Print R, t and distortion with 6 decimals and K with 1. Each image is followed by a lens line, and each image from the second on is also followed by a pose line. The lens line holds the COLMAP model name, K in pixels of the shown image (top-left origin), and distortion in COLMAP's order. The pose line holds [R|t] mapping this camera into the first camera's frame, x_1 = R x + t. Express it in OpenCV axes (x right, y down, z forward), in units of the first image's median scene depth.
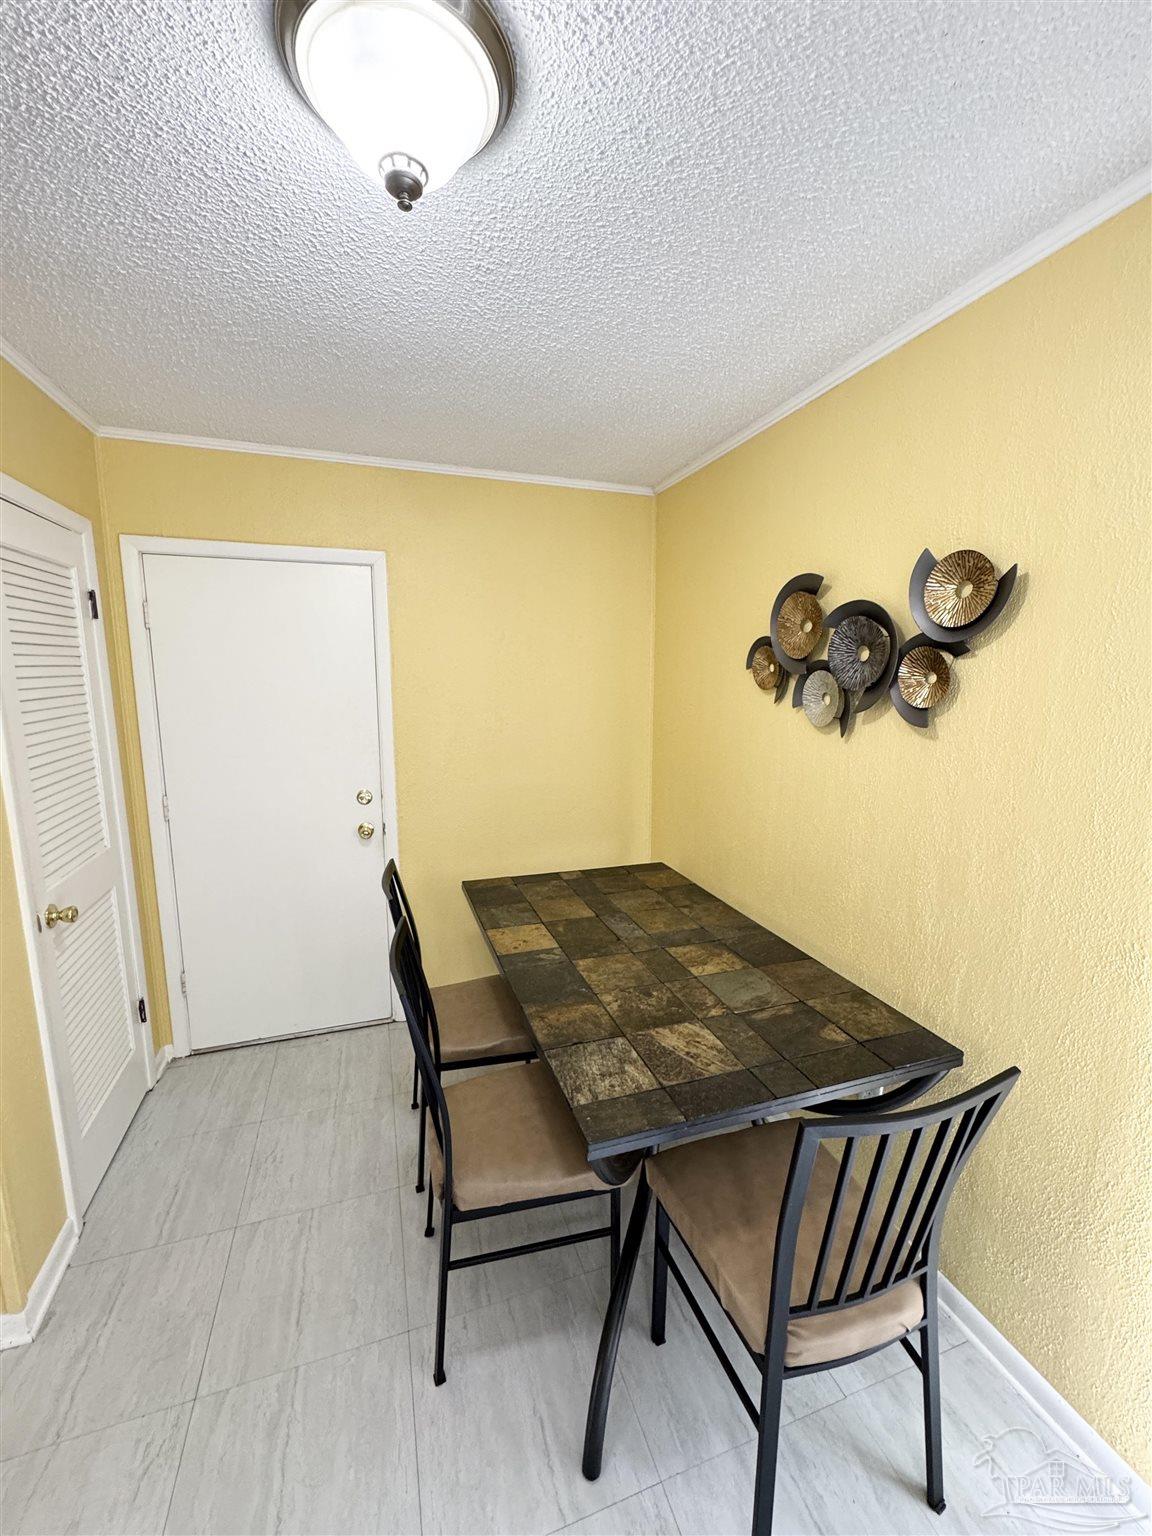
lens RADIAL K [[616.3, 0, 574.2], [0, 616.3, 768.0], [0, 0, 1]] dist [-0.005442, 0.000989]
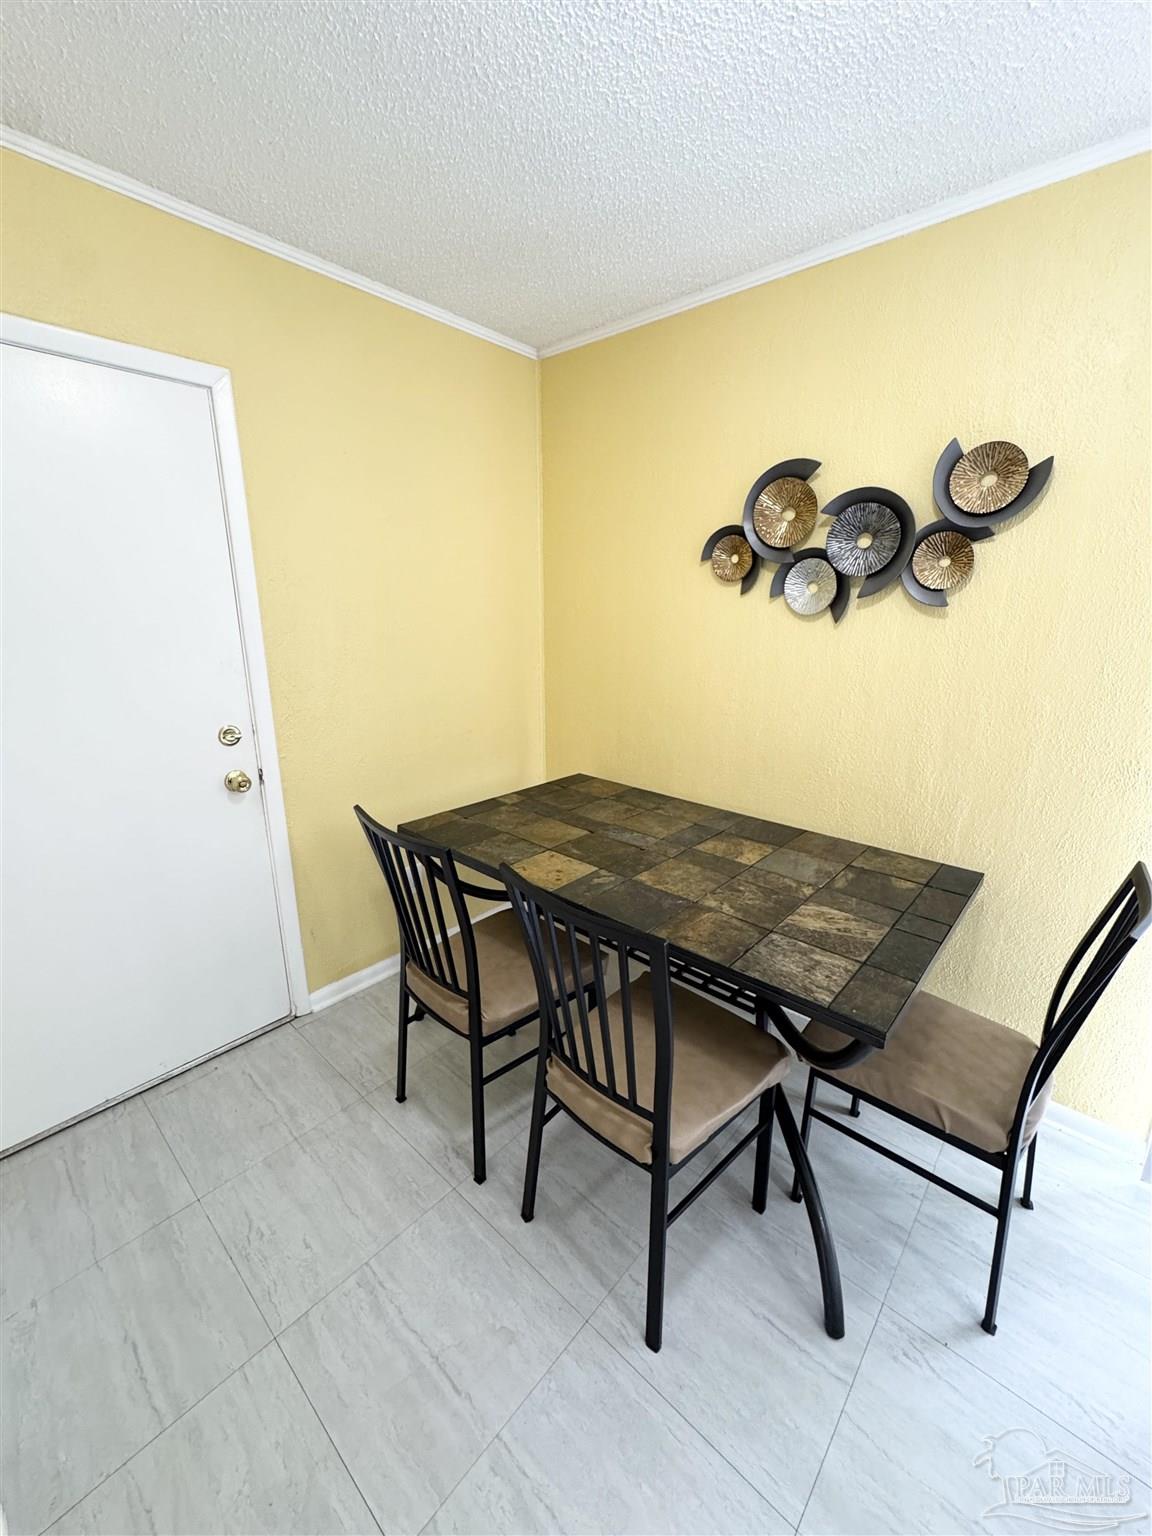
lens RADIAL K [[616.3, 0, 573.1], [0, 616.3, 769.8], [0, 0, 1]] dist [-0.005442, 0.000989]
pose [[0.870813, -0.125725, 0.475266, -0.509226], [0.068322, 0.988314, 0.136261, 0.025685], [-0.486844, -0.086186, 0.869227, 0.274714]]
